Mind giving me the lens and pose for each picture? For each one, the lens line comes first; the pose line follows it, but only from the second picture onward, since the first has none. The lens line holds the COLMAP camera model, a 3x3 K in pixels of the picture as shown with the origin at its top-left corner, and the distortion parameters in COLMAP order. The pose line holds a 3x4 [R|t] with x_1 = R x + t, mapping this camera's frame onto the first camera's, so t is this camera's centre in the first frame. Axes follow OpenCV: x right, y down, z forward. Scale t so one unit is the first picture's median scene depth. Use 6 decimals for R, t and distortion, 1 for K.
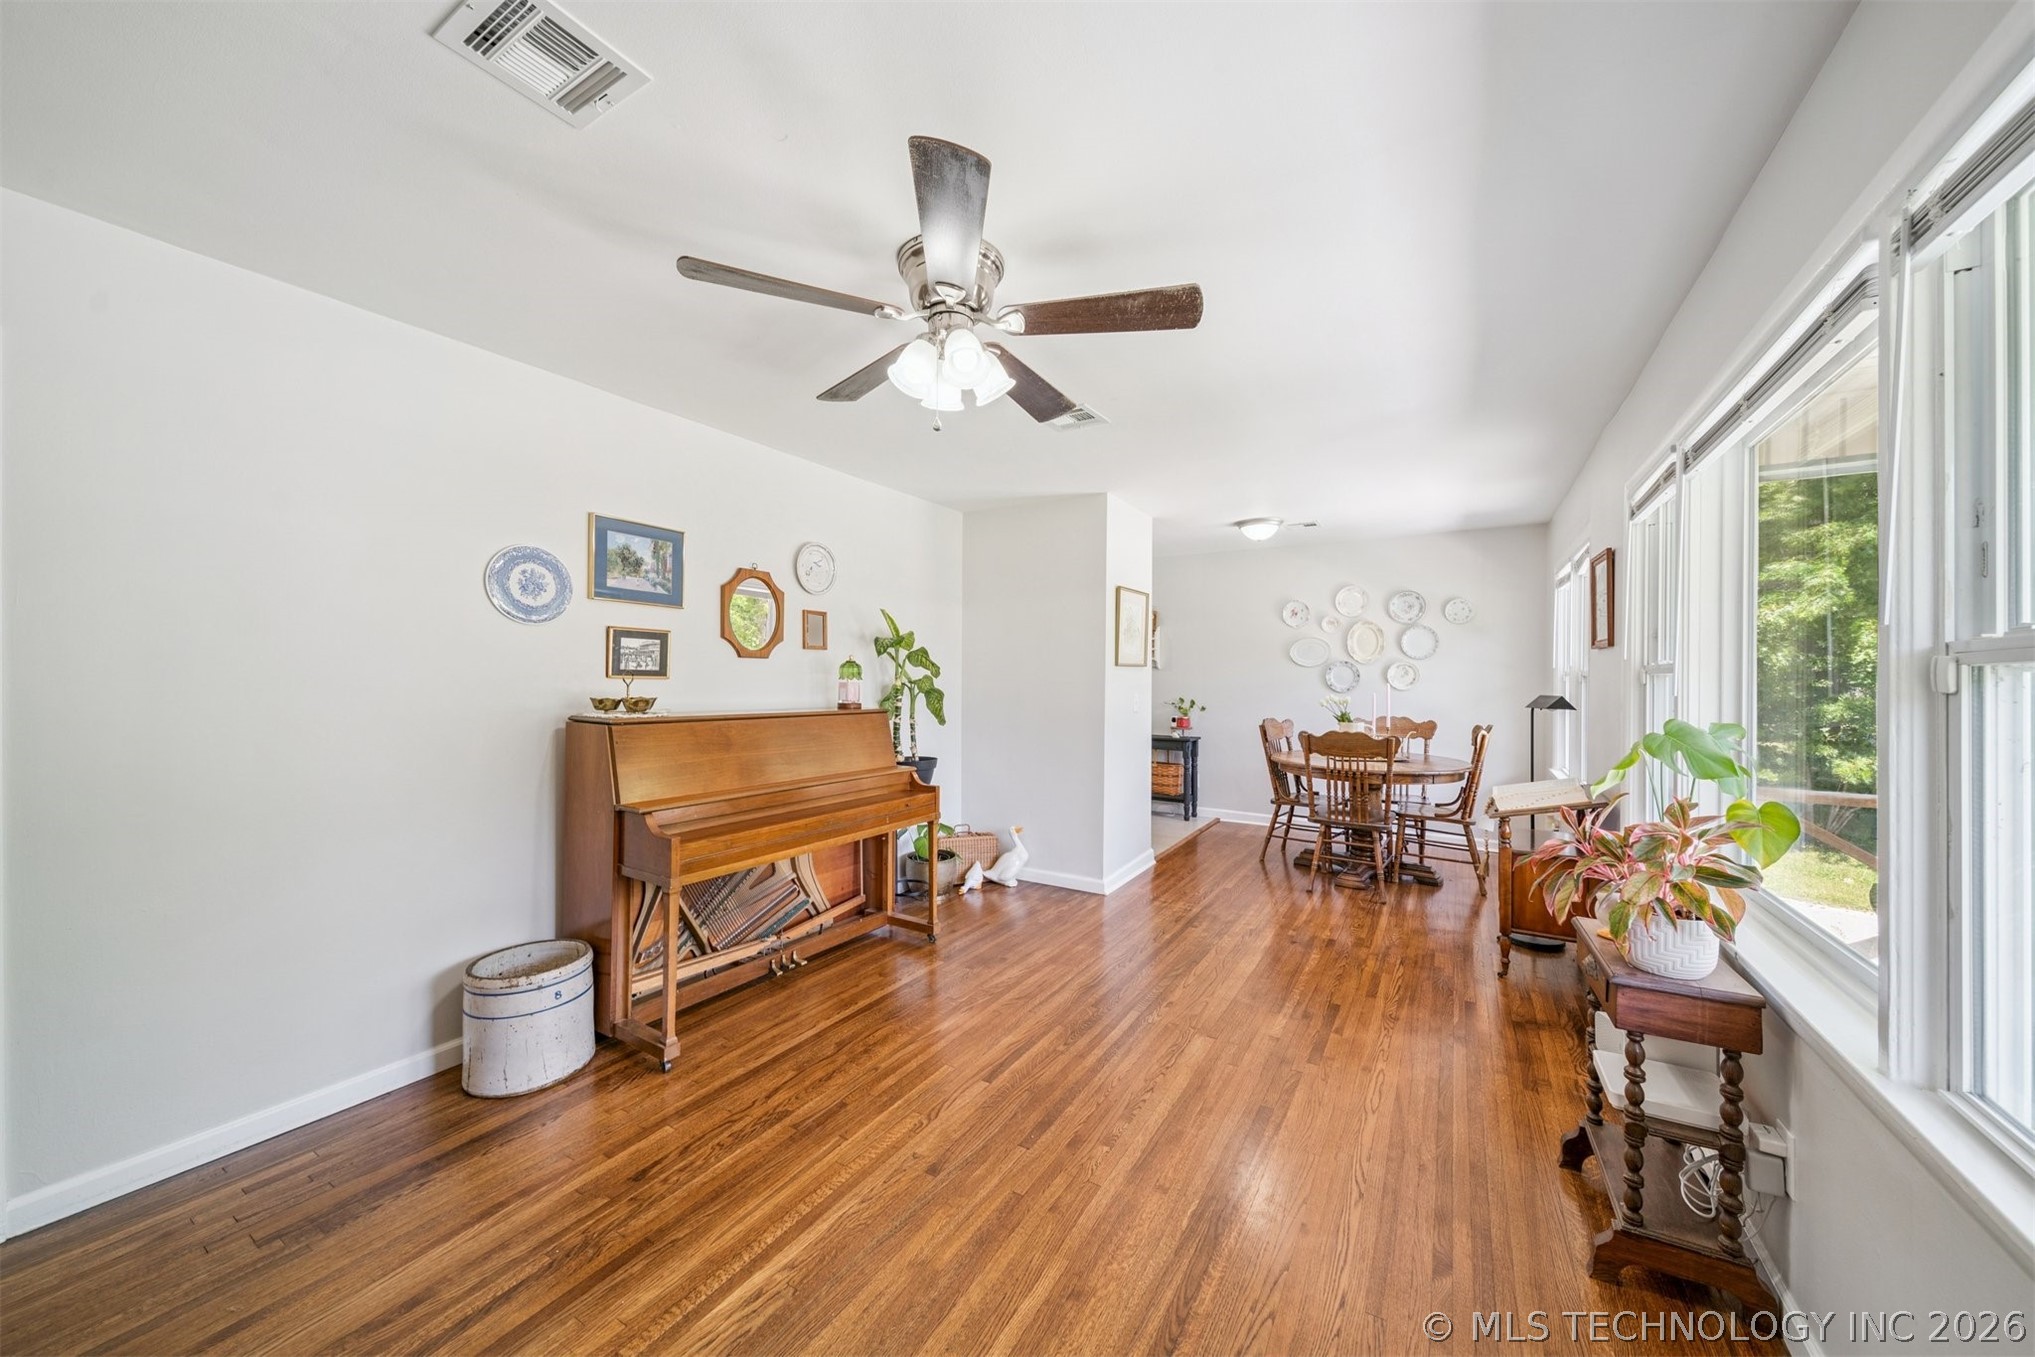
lens RADIAL K [[714.6, 0, 1026.1], [0, 714.6, 699.1], [0, 0, 1]] dist [0.001123, -0.000298]
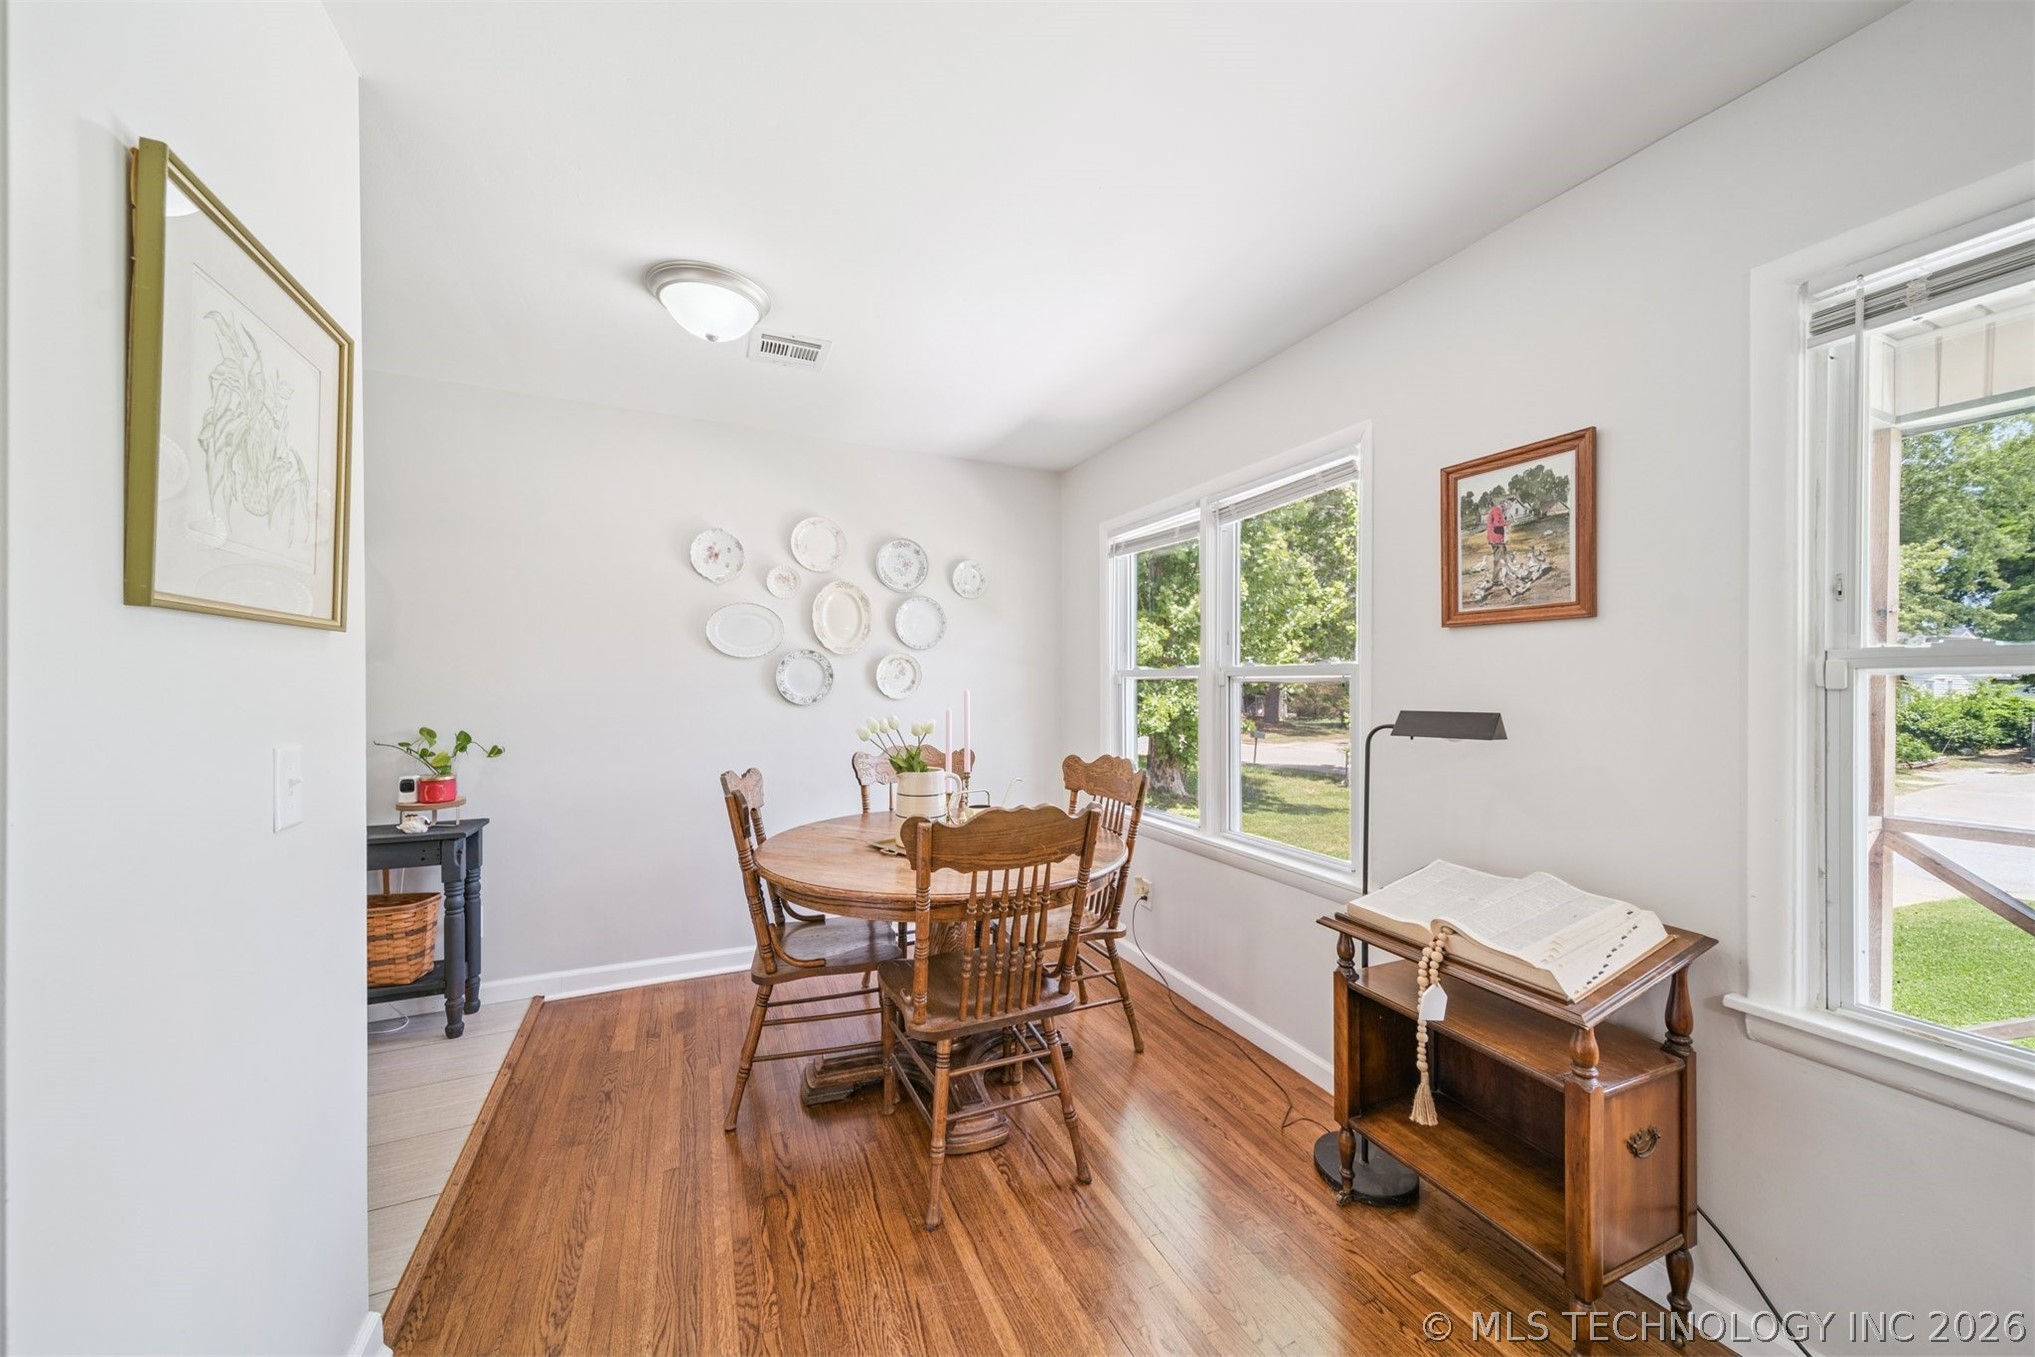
lens RADIAL K [[716.9, 0, 1034.5], [0, 716.9, 687.0], [0, 0, 1]] dist [0.001710, -0.000018]
pose [[0.556398, -0.005633, 0.830897, 0.085227], [0.027319, 0.999560, -0.011518, -0.013870], [-0.830466, 0.029108, 0.556308, 0.592530]]
